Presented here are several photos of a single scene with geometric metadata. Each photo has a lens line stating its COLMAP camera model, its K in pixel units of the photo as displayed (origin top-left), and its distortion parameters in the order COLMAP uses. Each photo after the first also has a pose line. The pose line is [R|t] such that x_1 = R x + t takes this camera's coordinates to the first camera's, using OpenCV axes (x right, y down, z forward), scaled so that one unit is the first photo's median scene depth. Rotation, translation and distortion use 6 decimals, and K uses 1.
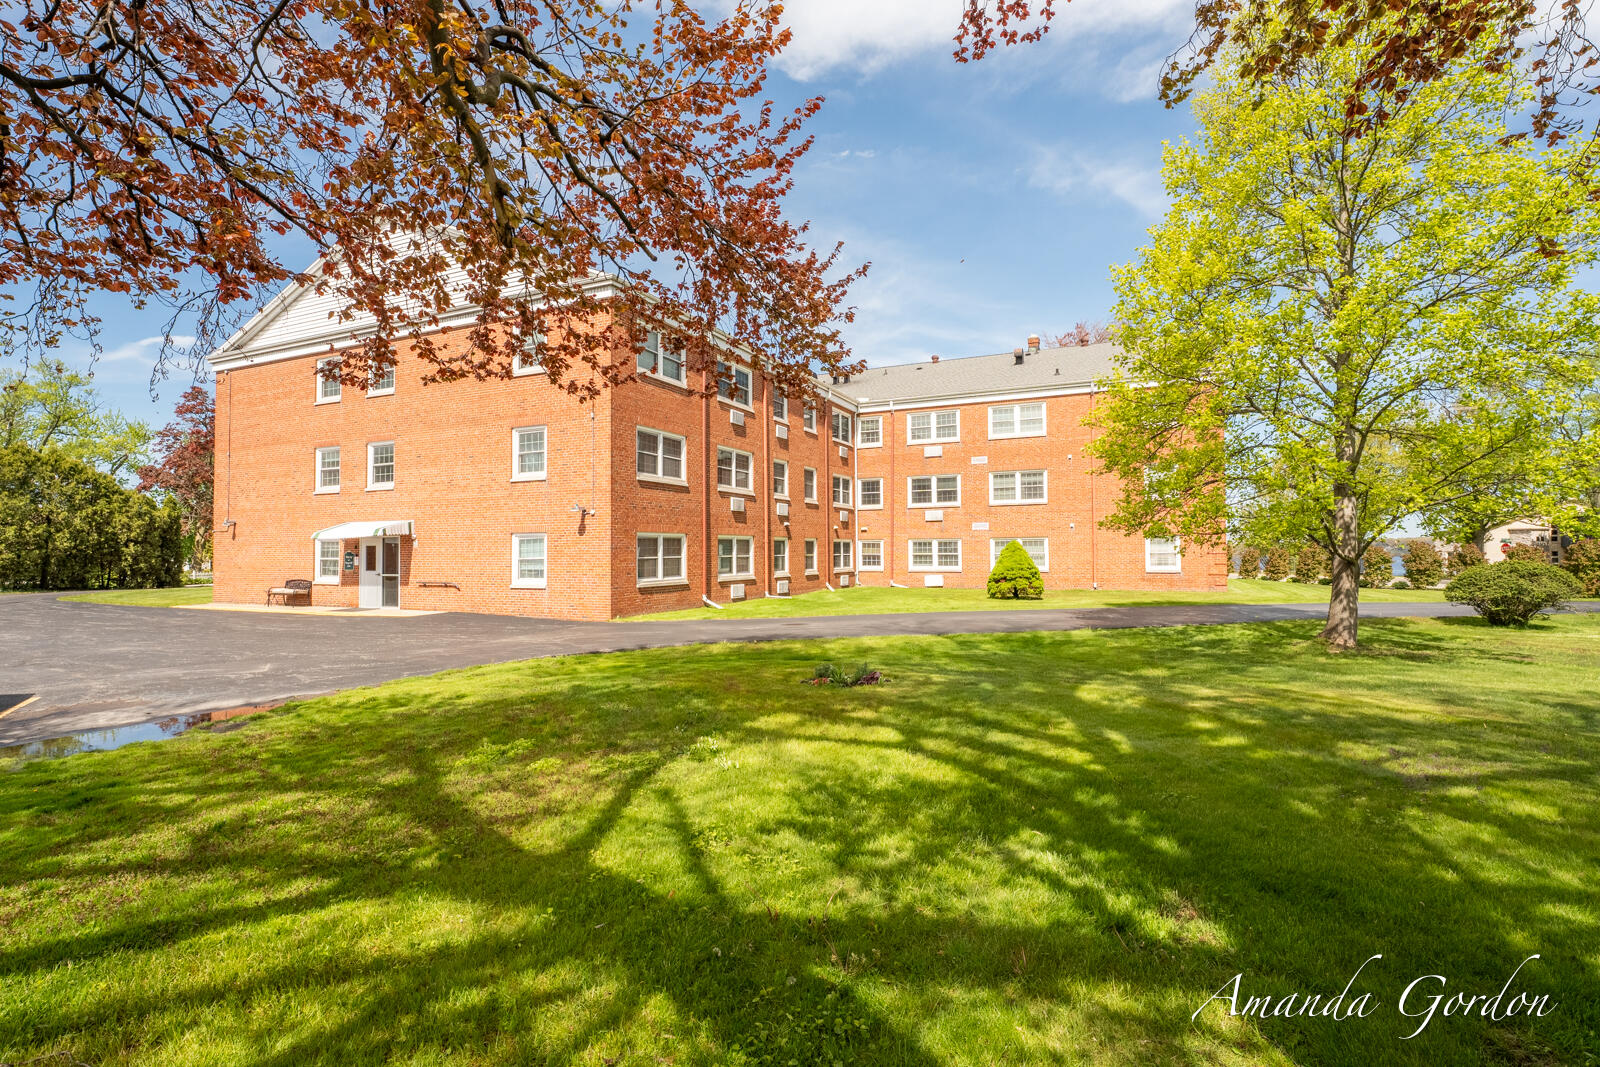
lens RADIAL K [[728.9, 0, 802.2], [0, 728.9, 542.0], [0, 0, 1]] dist [-0.001115, -0.000028]
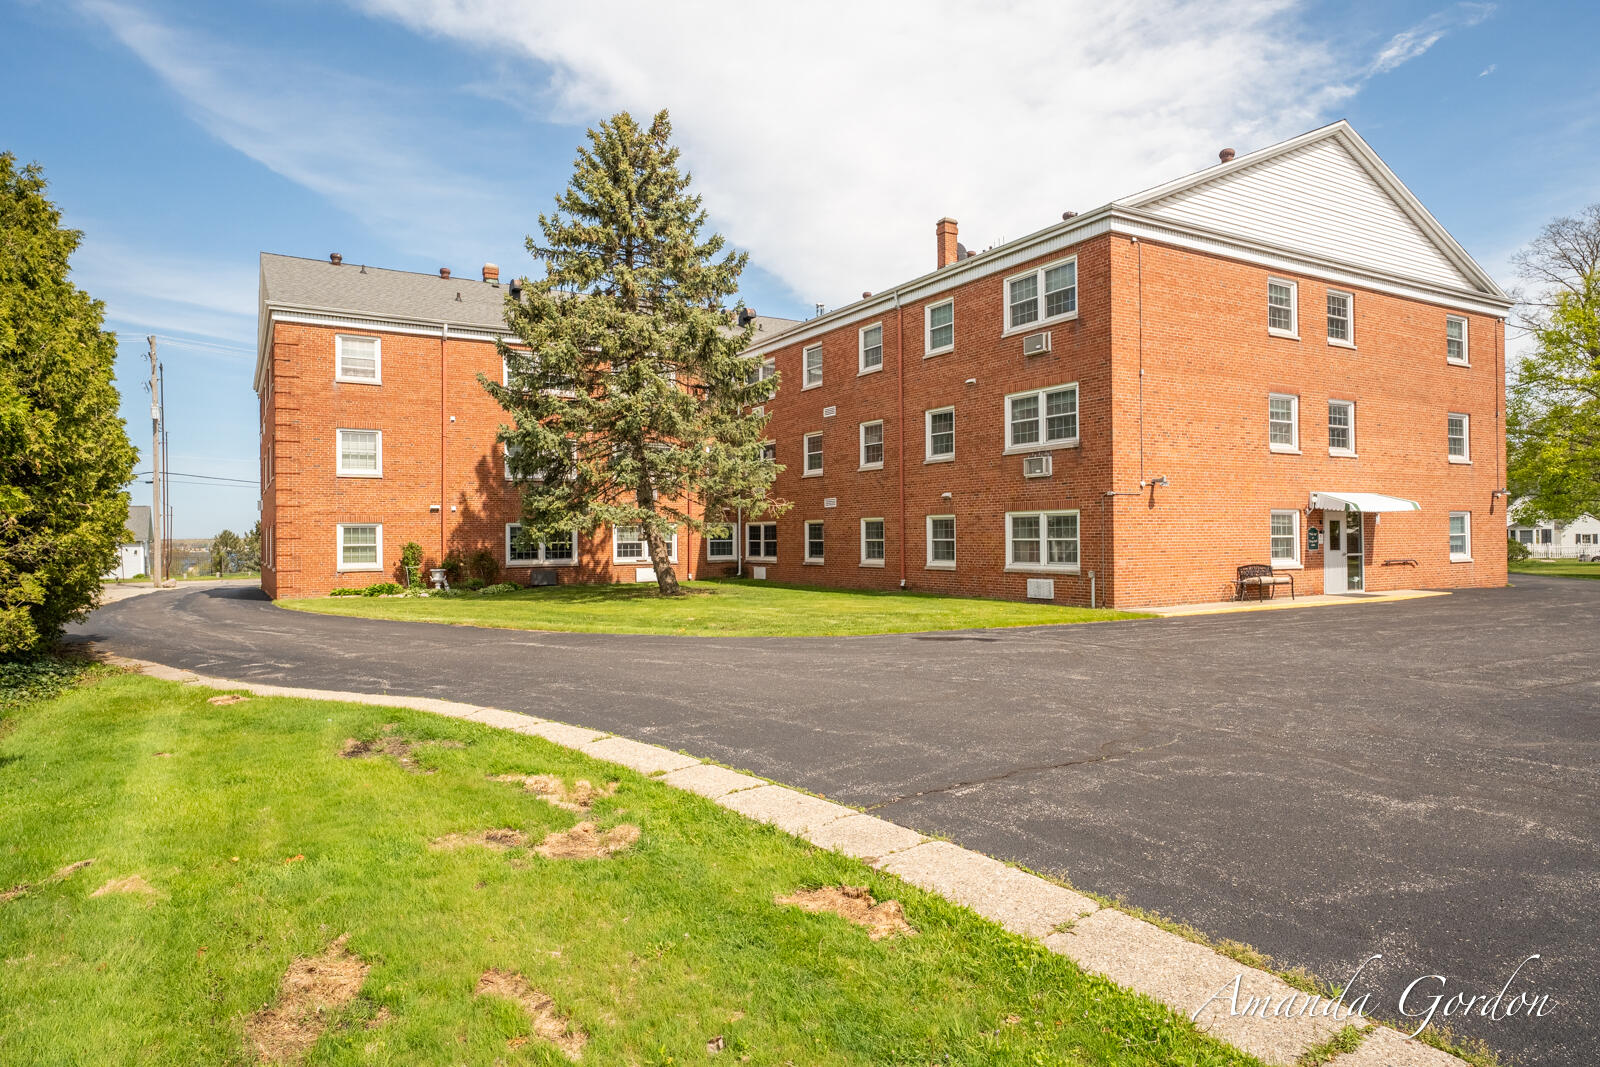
lens RADIAL K [[957.4, 0, 802.0], [0, 957.4, 536.5], [0, 0, 1]] dist [0.000996, -0.000138]
pose [[0.579214, 0.003046, 0.815170, -1.849648], [-0.006433, 0.999979, 0.000834, 0.026359], [-0.815150, -0.005727, 0.579221, 0.853738]]
